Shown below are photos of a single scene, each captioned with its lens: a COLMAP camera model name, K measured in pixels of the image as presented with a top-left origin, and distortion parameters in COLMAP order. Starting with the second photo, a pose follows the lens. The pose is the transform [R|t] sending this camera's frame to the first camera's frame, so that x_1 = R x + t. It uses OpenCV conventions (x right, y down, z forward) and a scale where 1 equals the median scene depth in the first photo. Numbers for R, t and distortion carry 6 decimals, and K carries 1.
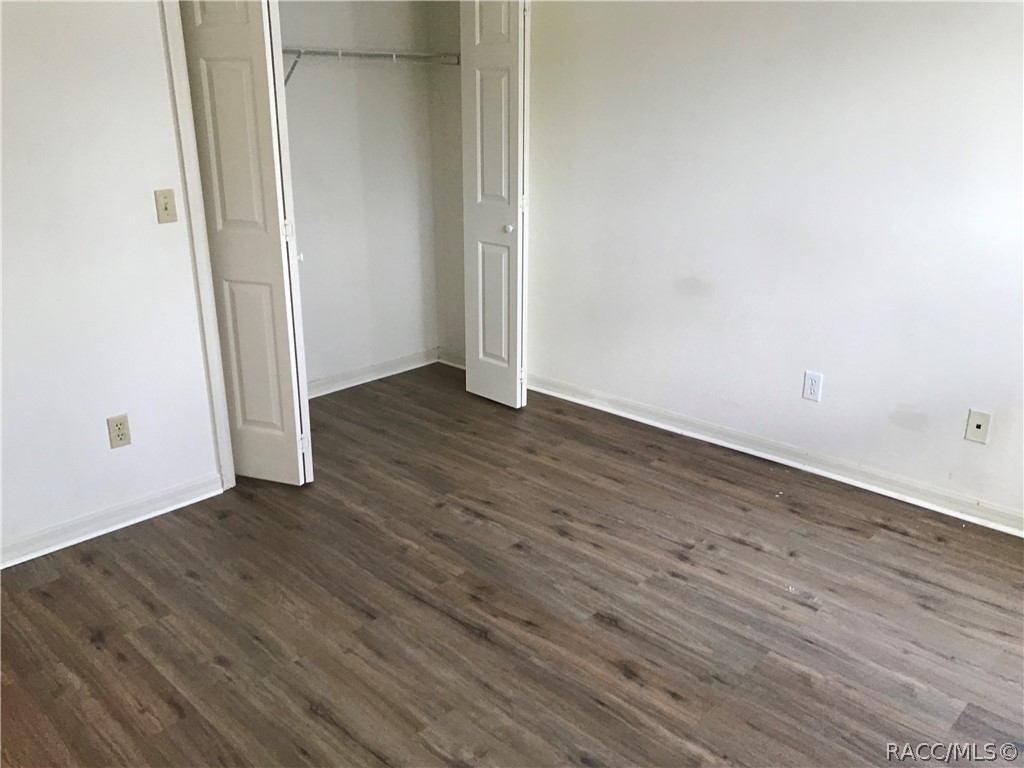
lens RADIAL K [[846.4, 0, 516.0], [0, 846.4, 381.5], [0, 0, 1]] dist [0.027189, -0.024004]
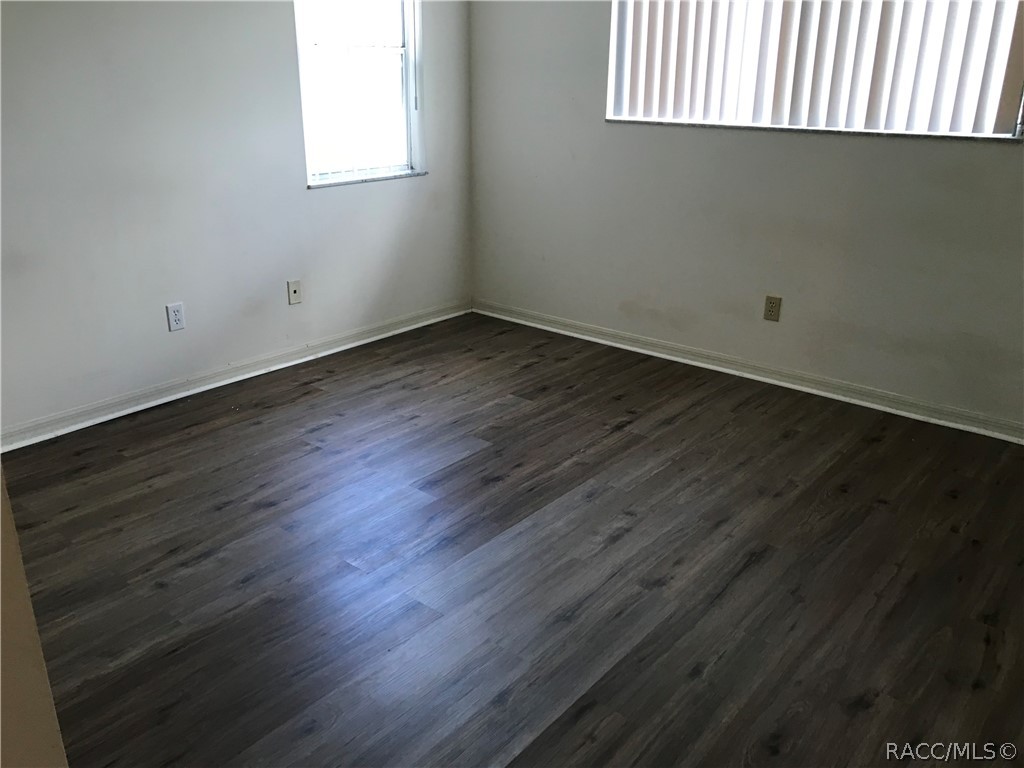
lens RADIAL K [[846.4, 0, 516.8], [0, 846.4, 385.4], [0, 0, 1]] dist [0.027189, -0.024004]
pose [[-0.097818, -0.345902, 0.933158, -0.795954], [0.297322, 0.884675, 0.359097, -0.192997], [-0.949753, 0.312574, 0.016307, 0.672616]]
